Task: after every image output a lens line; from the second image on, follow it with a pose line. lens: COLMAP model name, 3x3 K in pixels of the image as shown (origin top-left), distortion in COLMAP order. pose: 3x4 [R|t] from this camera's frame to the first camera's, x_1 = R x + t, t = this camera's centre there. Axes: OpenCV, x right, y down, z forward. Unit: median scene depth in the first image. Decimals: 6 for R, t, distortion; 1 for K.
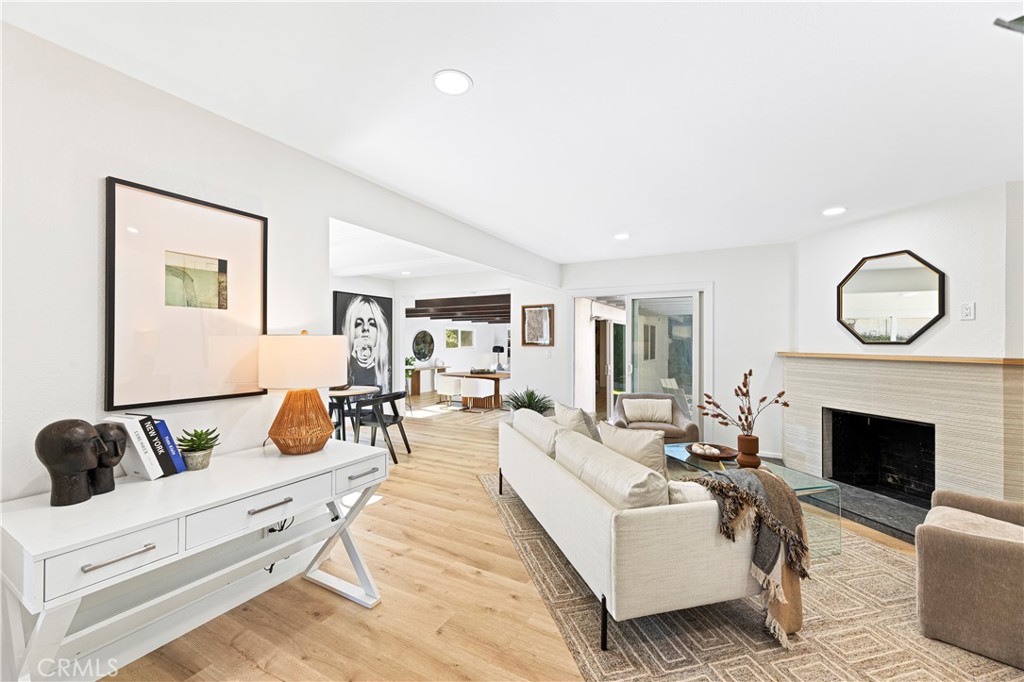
lens RADIAL K [[400.8, 0, 515.5], [0, 400.8, 343.2], [0, 0, 1]] dist [-0.000732, -0.000254]
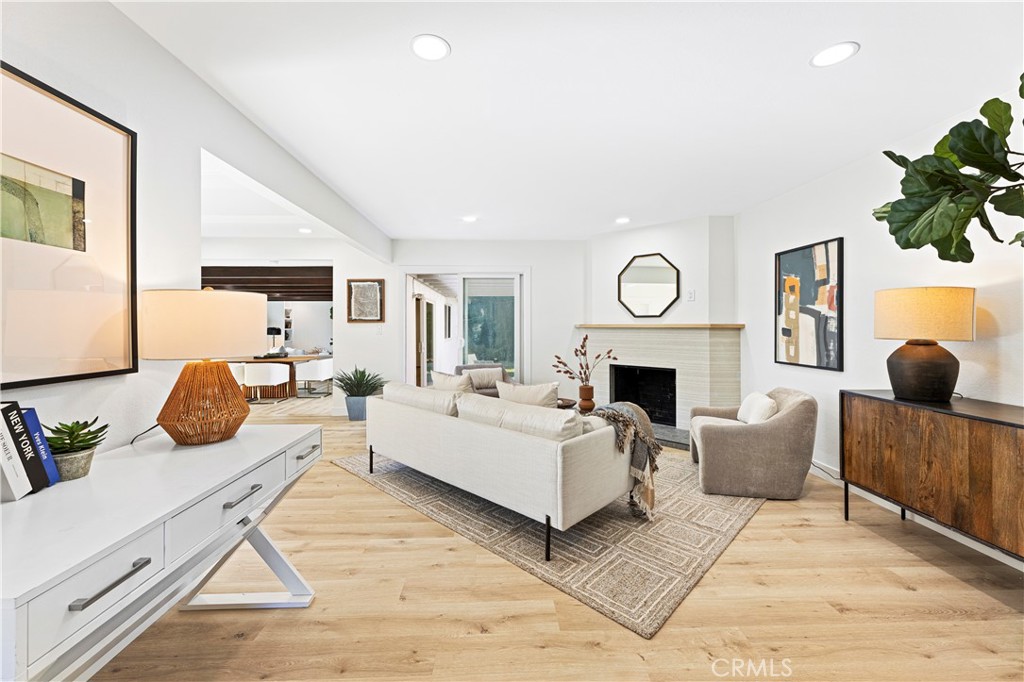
lens RADIAL K [[401.2, 0, 508.8], [0, 401.2, 325.8], [0, 0, 1]] dist [0.000111, 0.000219]
pose [[0.860707, -0.007259, 0.509049, -0.335062], [0.007143, 0.999972, 0.002182, 0.037281], [-0.509051, 0.001758, 0.860735, 0.013143]]
